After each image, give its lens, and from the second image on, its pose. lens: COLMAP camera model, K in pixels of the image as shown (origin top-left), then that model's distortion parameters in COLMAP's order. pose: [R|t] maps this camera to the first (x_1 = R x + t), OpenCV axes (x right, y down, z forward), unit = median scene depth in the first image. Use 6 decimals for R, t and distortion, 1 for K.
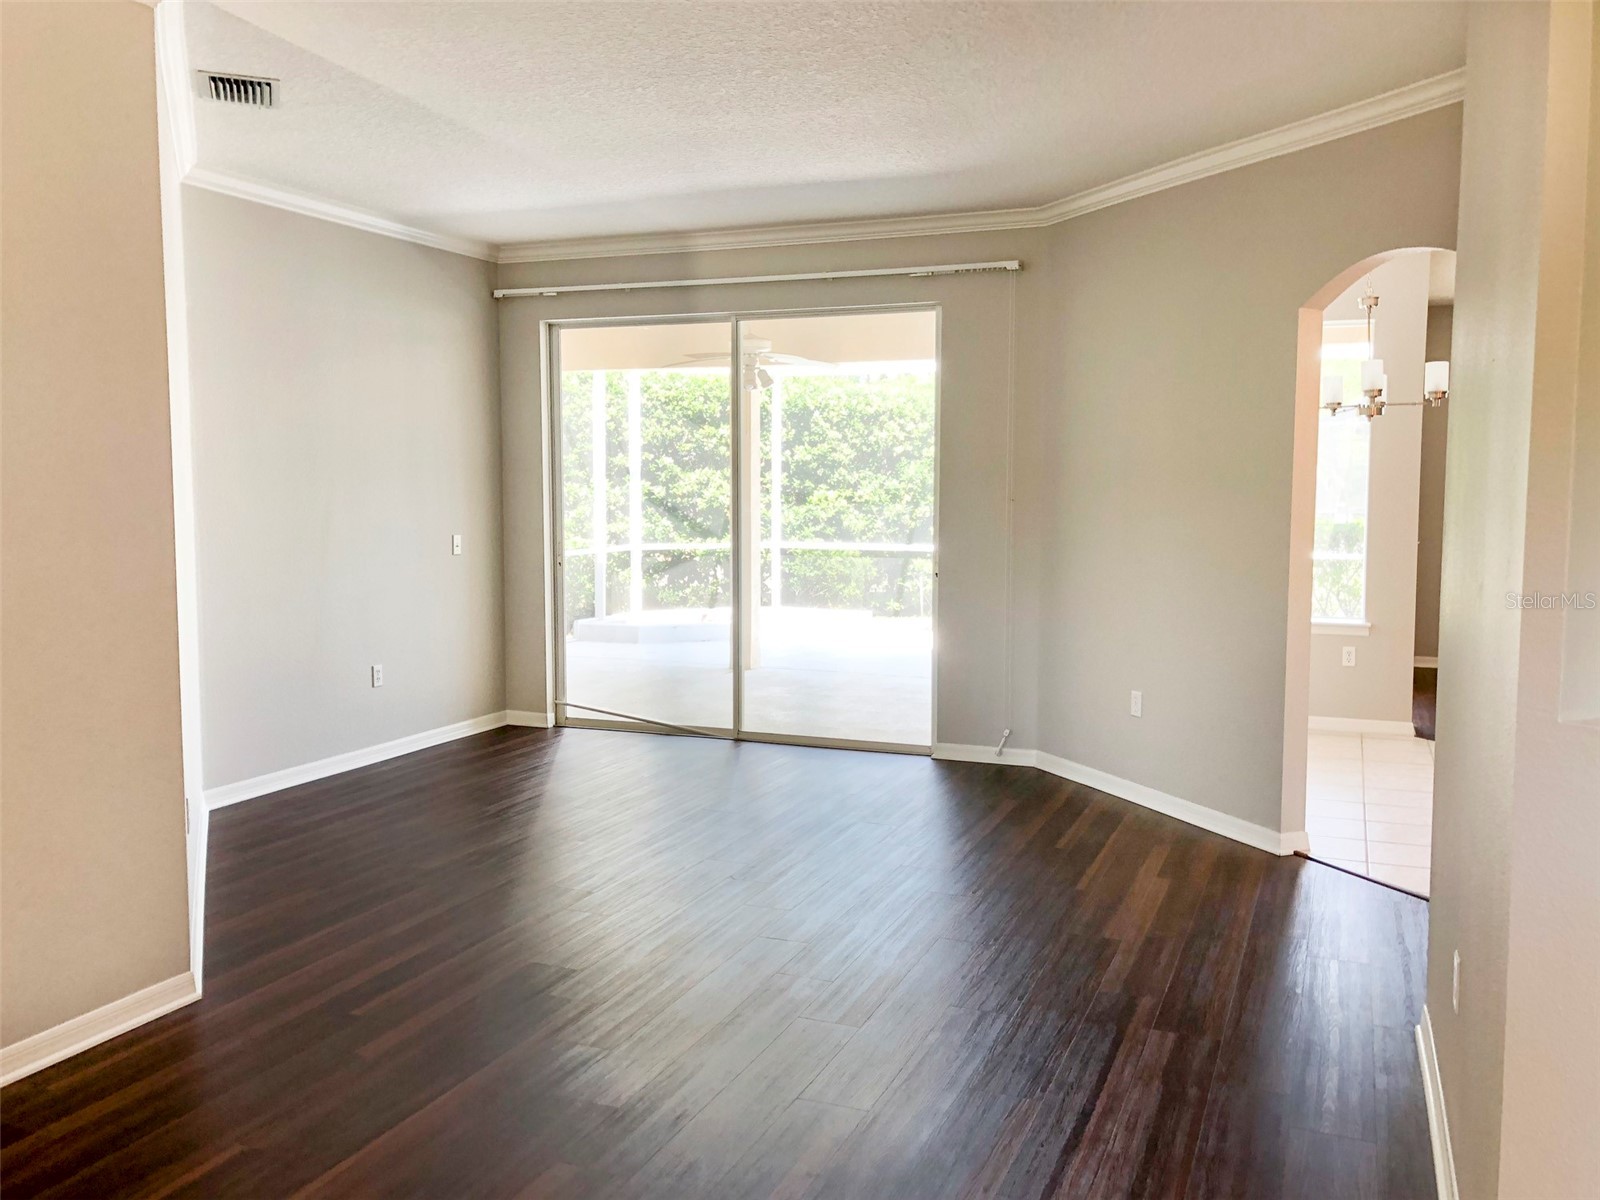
lens RADIAL K [[1315.7, 0, 805.3], [0, 1315.7, 578.0], [0, 0, 1]] dist [0.122152, -0.321734]
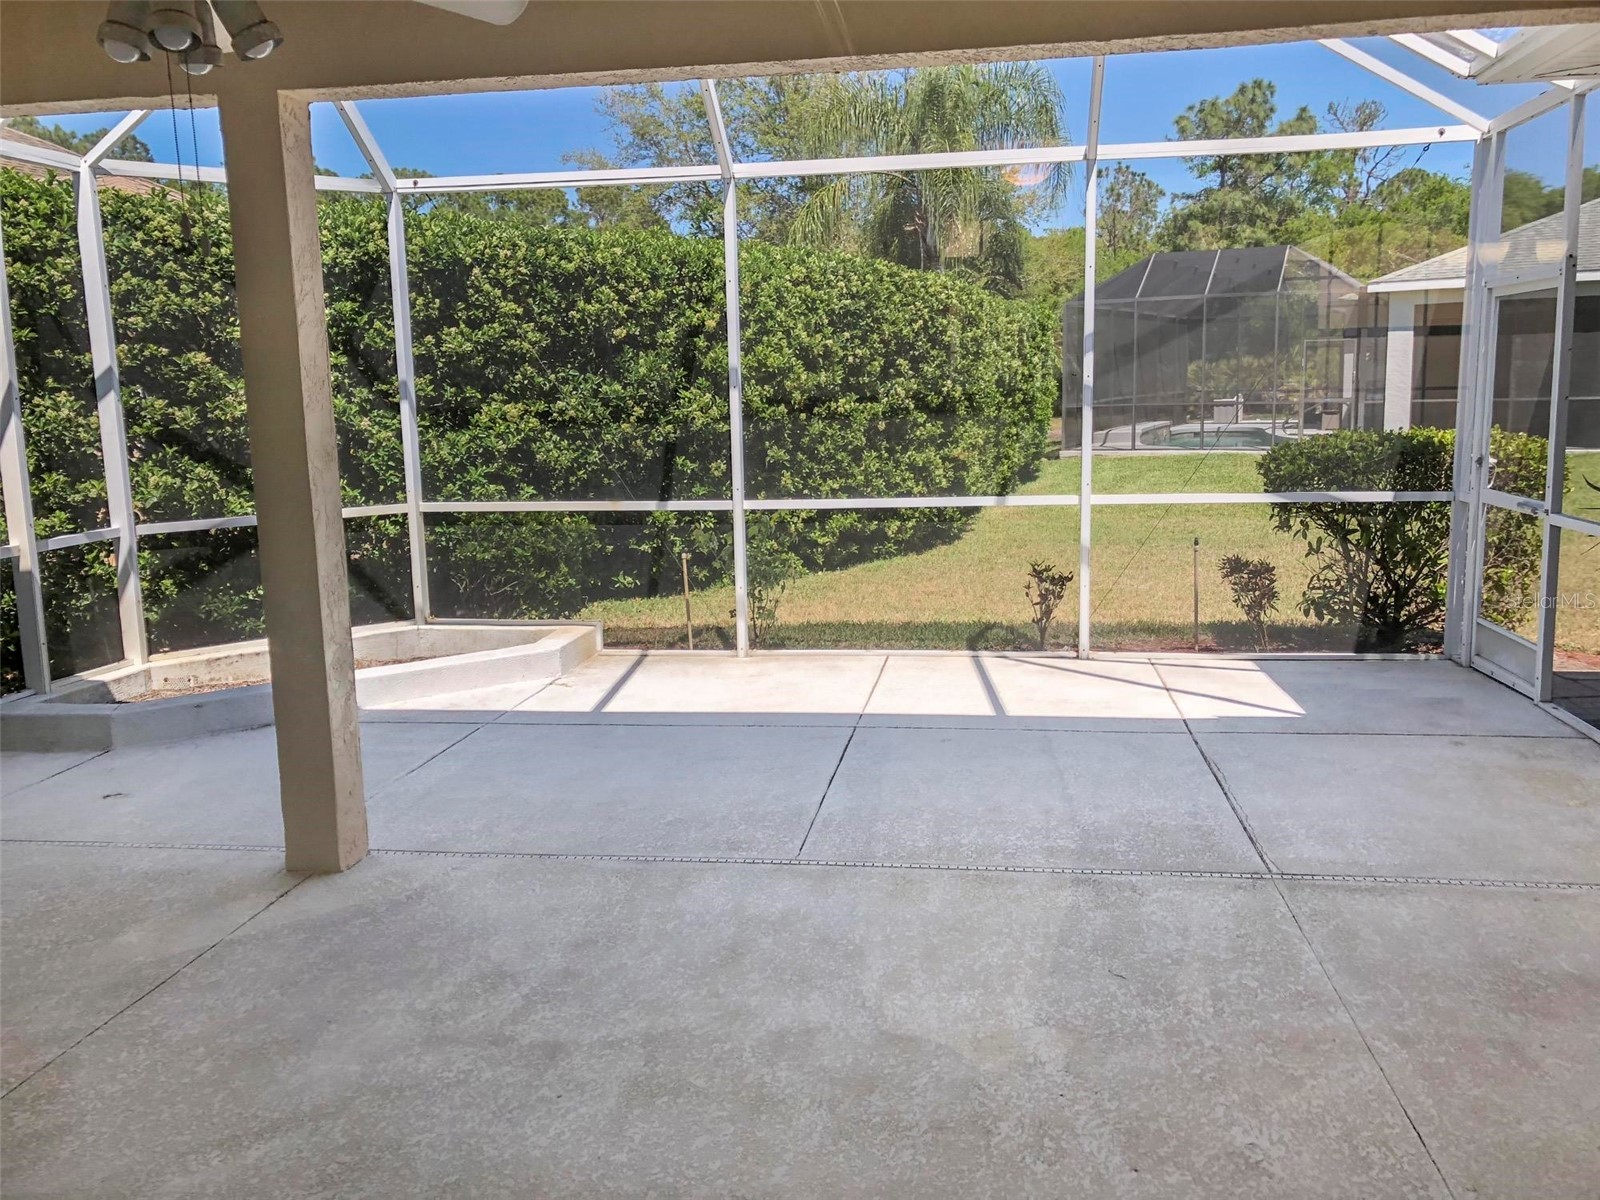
lens RADIAL K [[1315.7, 0, 805.3], [0, 1315.7, 578.0], [0, 0, 1]] dist [0.122152, -0.321734]
pose [[0.970433, -0.062984, 0.233009, 0.004106], [0.044810, 0.995584, 0.082489, -0.031359], [-0.237176, -0.069609, 0.968970, 0.383924]]
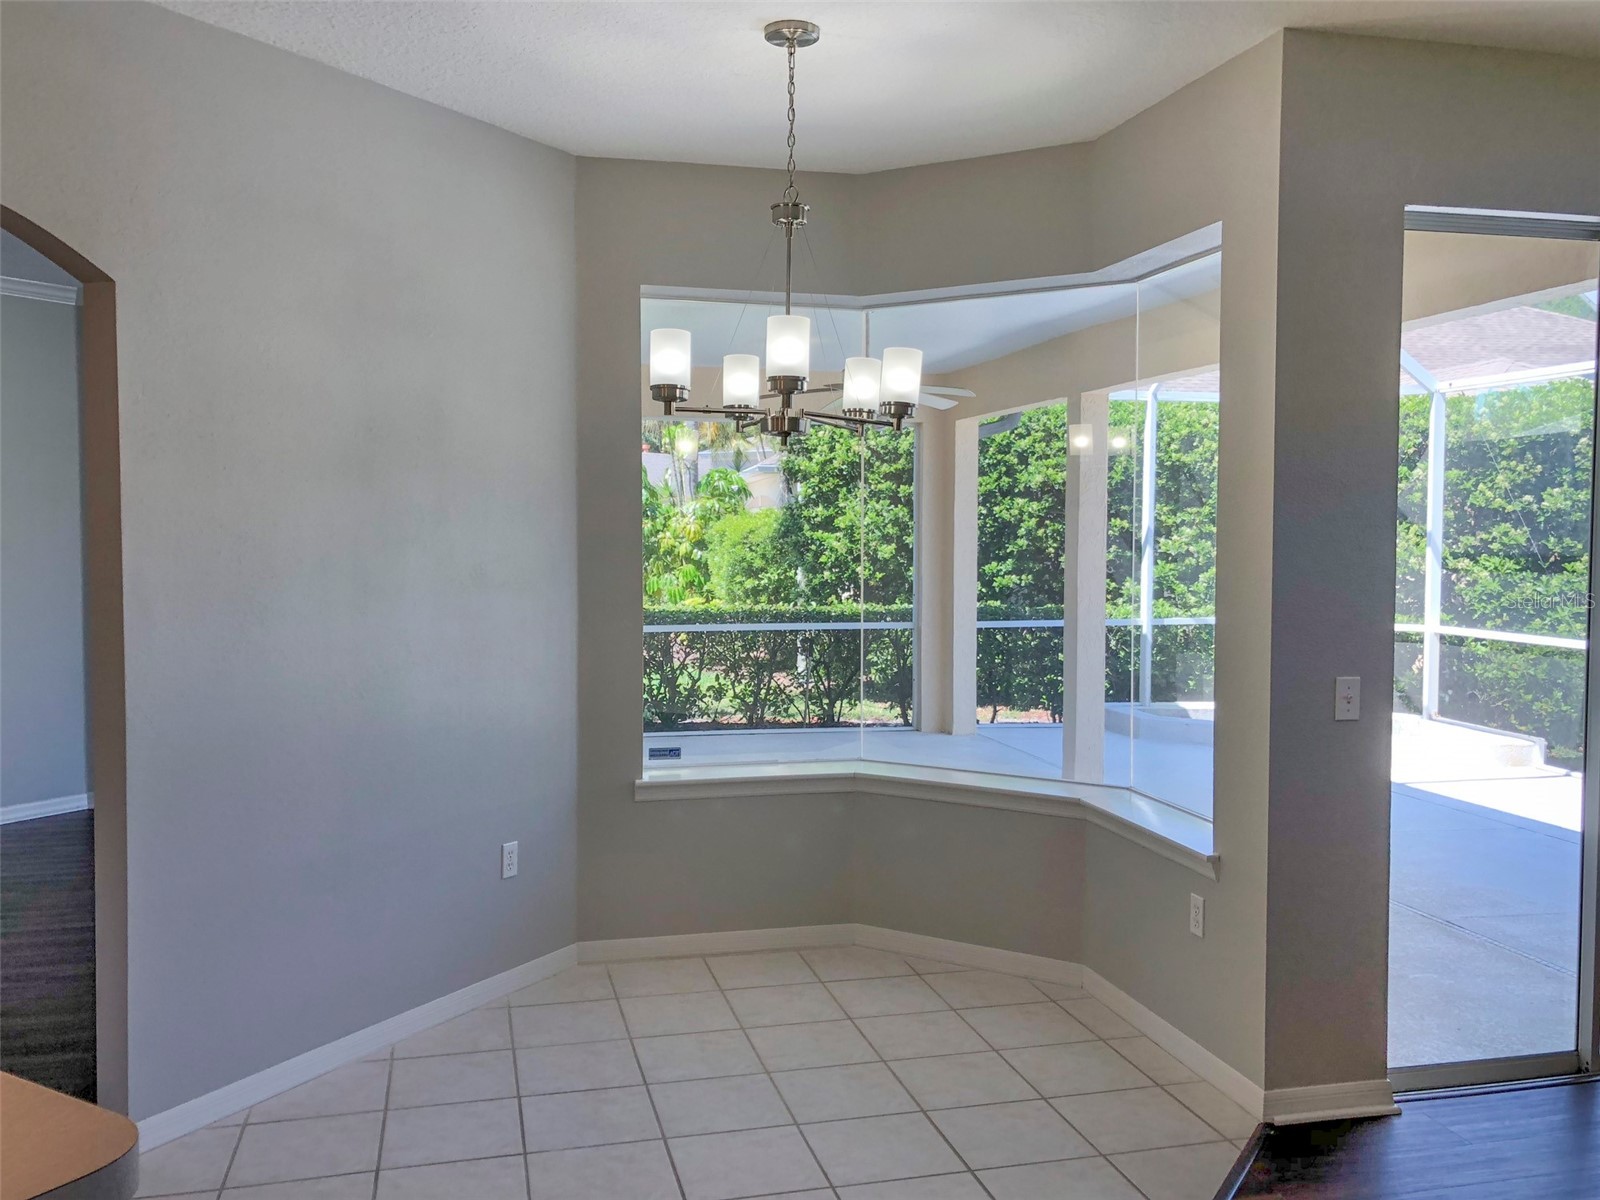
lens RADIAL K [[1315.7, 0, 805.3], [0, 1315.7, 578.0], [0, 0, 1]] dist [0.122152, -0.321734]
pose [[0.594103, 0.025442, -0.803987, 0.319521], [-0.060981, 0.998048, -0.013478, -0.020316], [0.802074, 0.057035, 0.594495, 0.276064]]
